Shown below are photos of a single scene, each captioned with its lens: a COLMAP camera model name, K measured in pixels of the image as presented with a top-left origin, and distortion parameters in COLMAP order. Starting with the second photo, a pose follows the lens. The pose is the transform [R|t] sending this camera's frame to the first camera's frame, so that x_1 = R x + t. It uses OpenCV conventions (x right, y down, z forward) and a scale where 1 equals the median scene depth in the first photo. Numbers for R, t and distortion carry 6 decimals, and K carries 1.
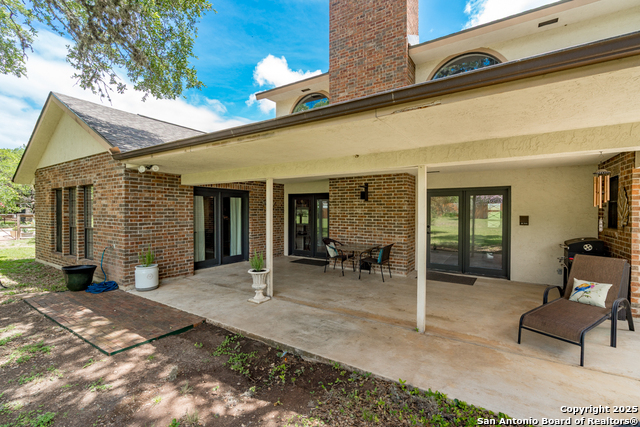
lens RADIAL K [[294.9, 0, 320.3], [0, 294.9, 212.2], [0, 0, 1]] dist [0.001640, 0.000394]
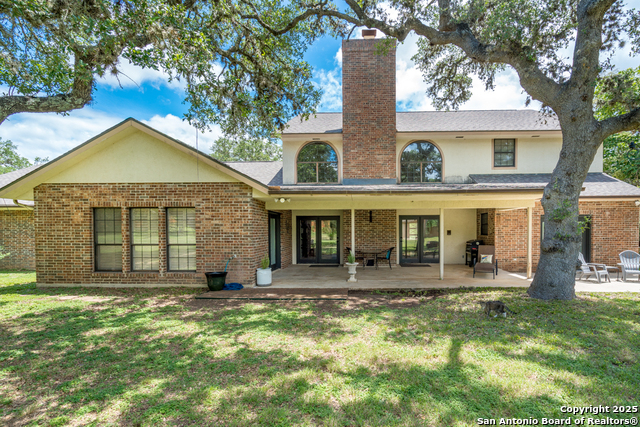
lens RADIAL K [[307.5, 0, 364.0], [0, 307.5, 235.9], [0, 0, 1]] dist [-0.001896, -0.000115]
pose [[0.841767, -0.017723, 0.539550, -0.952494], [0.009482, 0.999792, 0.018048, 0.006708], [-0.539758, -0.010076, 0.841760, -0.455115]]
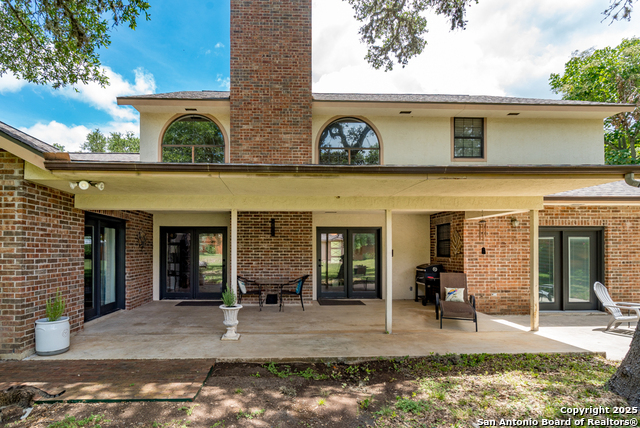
lens RADIAL K [[339.4, 0, 297.8], [0, 339.4, 247.7], [0, 0, 1]] dist [-0.001029, 0.000073]
pose [[0.812280, 0.003226, 0.583258, -0.576726], [0.005092, 0.999907, -0.012622, 0.021707], [-0.583245, 0.013222, 0.812189, -0.009019]]
